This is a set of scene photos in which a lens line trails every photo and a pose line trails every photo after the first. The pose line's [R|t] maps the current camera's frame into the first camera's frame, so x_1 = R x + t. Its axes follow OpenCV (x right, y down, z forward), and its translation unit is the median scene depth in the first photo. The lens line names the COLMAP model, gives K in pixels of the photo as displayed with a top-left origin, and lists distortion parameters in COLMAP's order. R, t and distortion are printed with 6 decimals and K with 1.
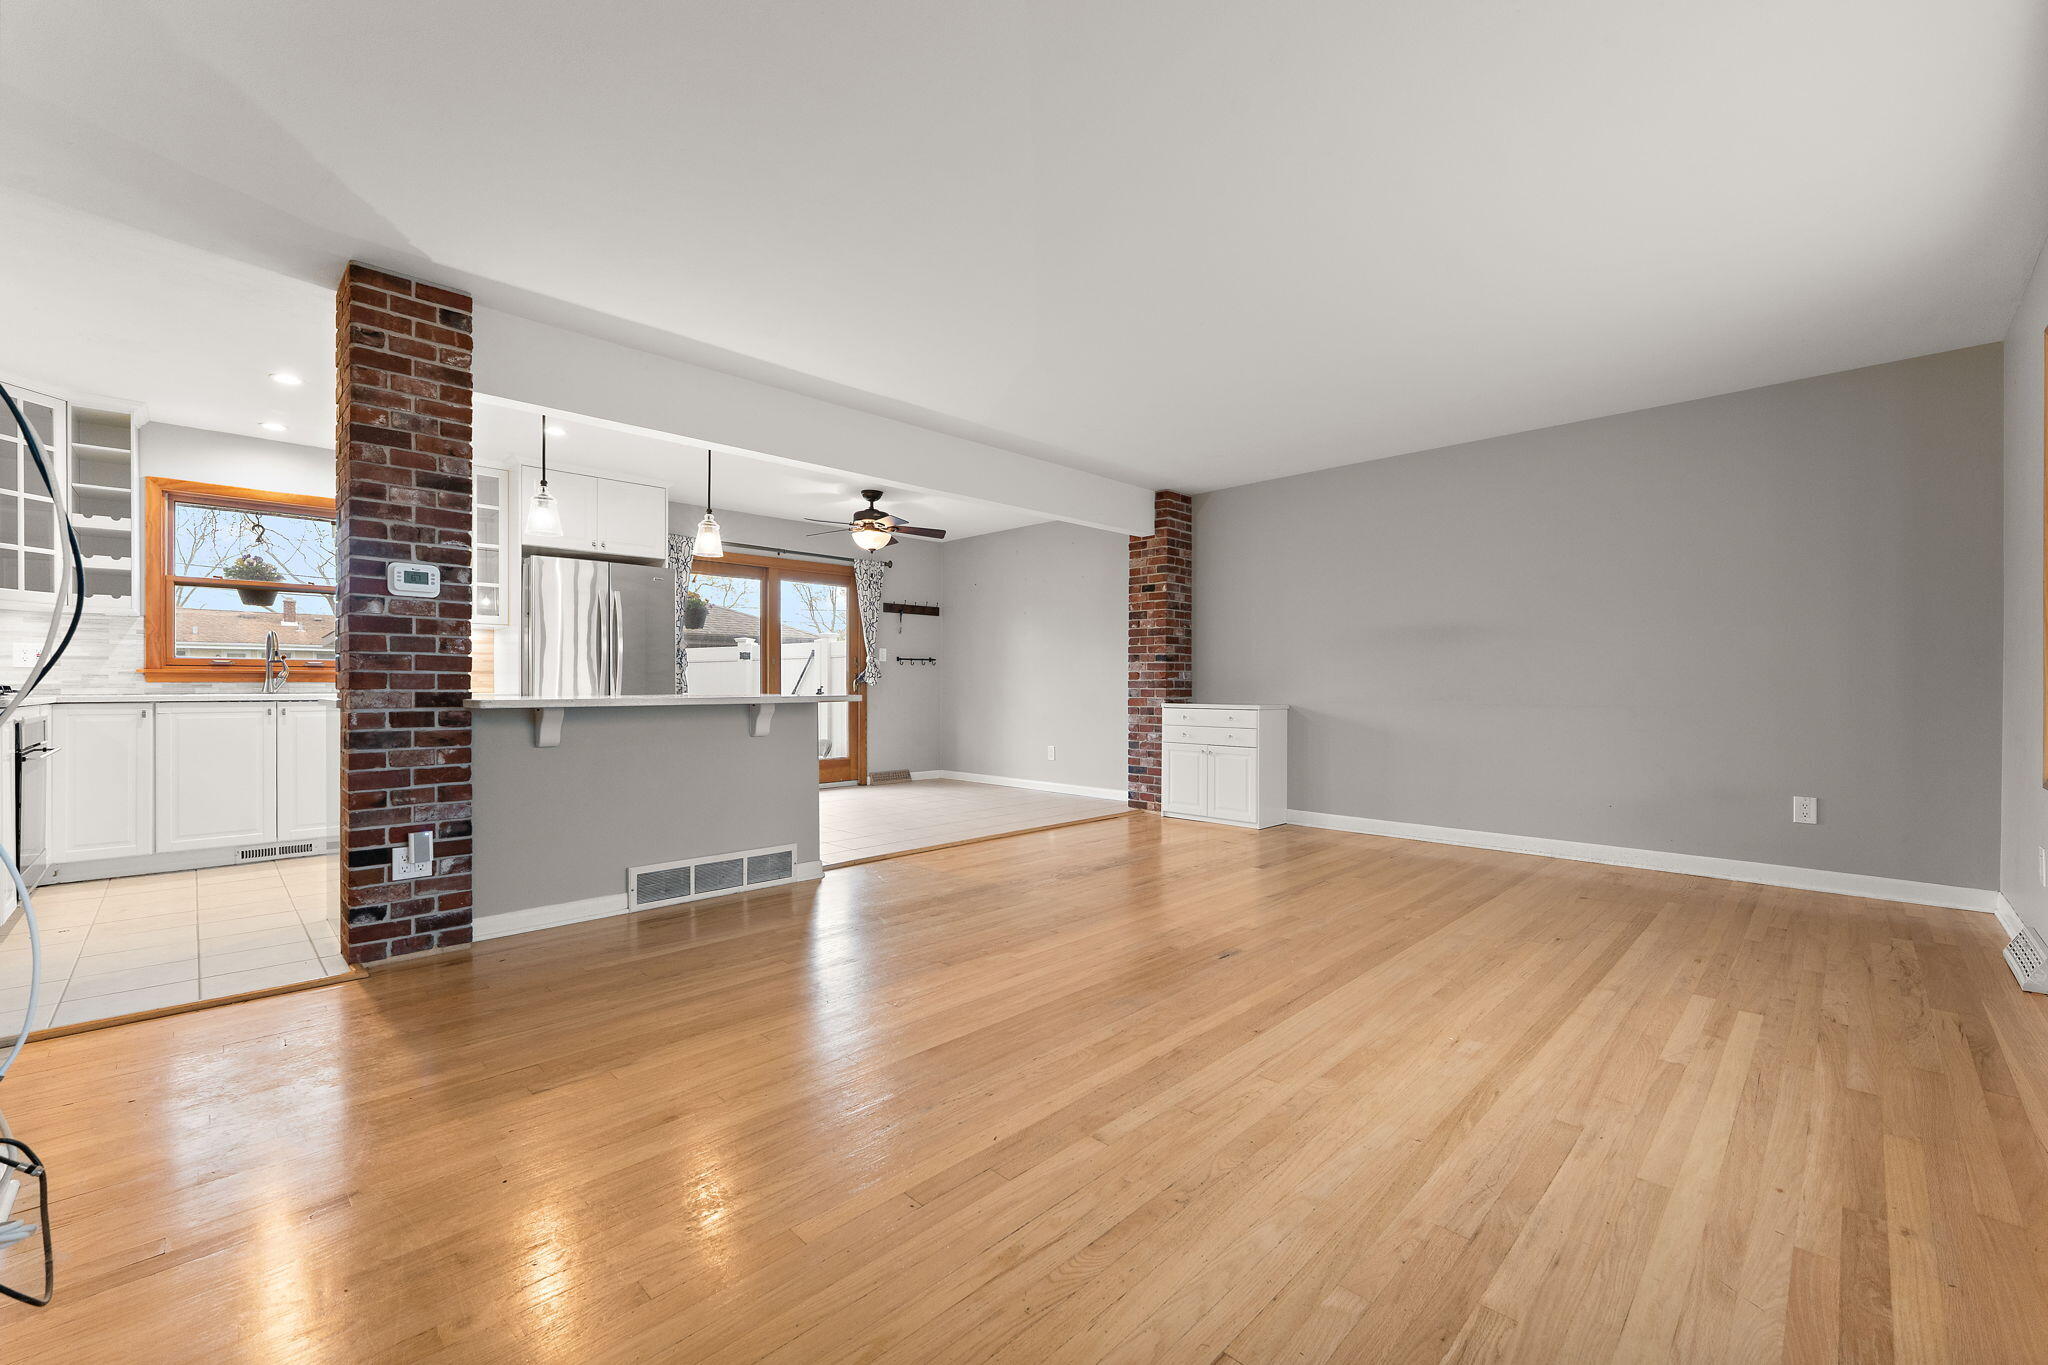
lens RADIAL K [[829.0, 0, 1015.2], [0, 829.0, 686.5], [0, 0, 1]] dist [0.000653, -0.000590]
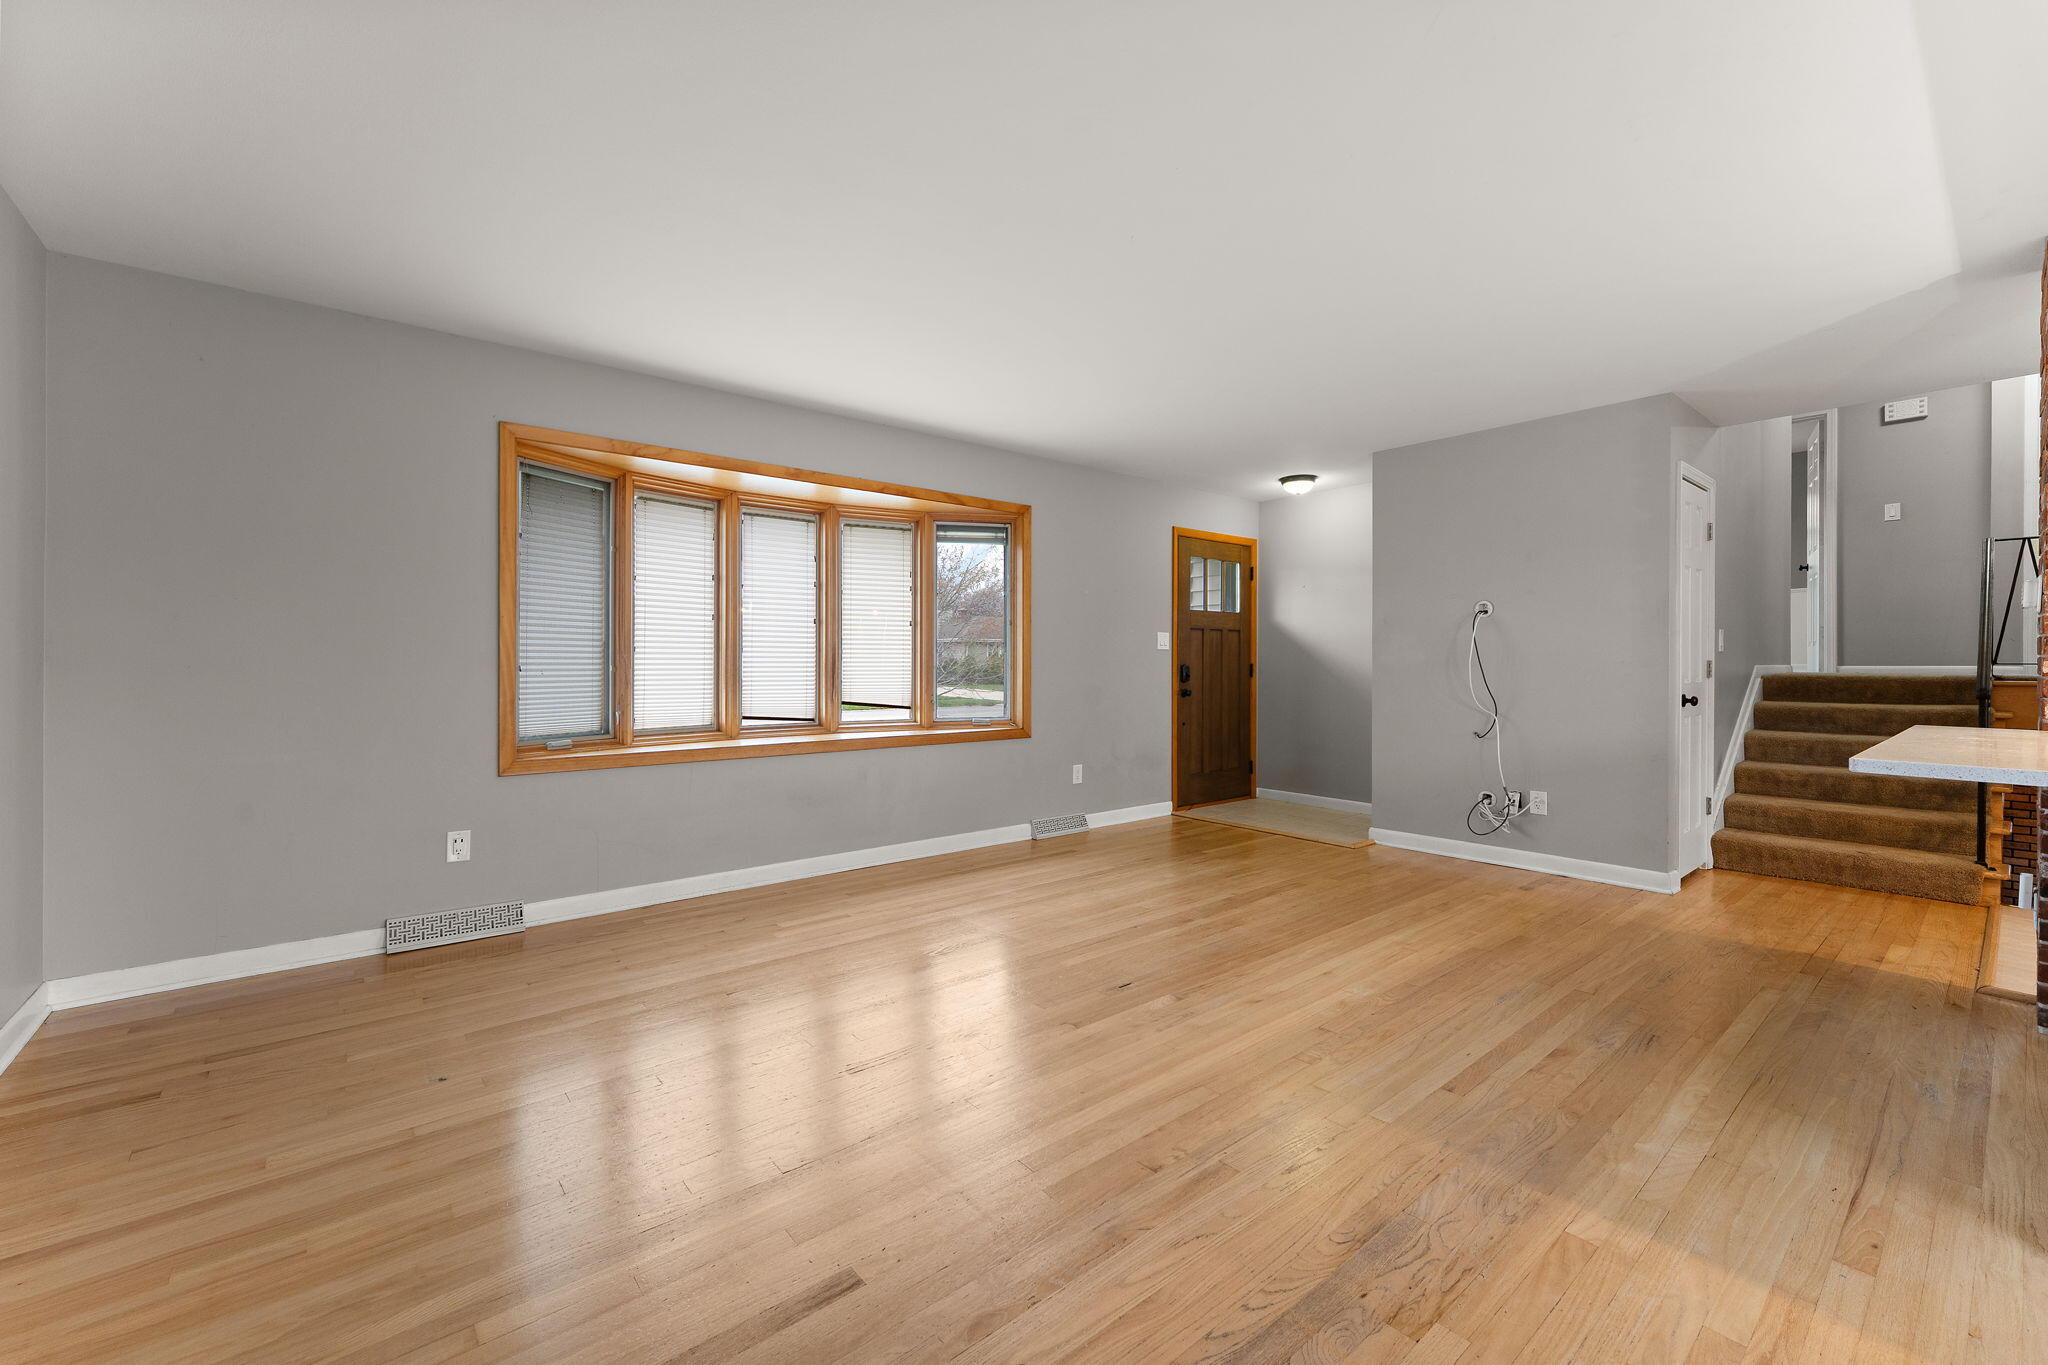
lens RADIAL K [[829.0, 0, 1020.9], [0, 829.0, 670.0], [0, 0, 1]] dist [0.000653, -0.000590]
pose [[-0.996389, -0.003656, 0.084827, 0.203766], [-0.002651, 0.999925, 0.011953, -0.037204], [-0.084865, 0.011685, -0.996324, 1.374874]]
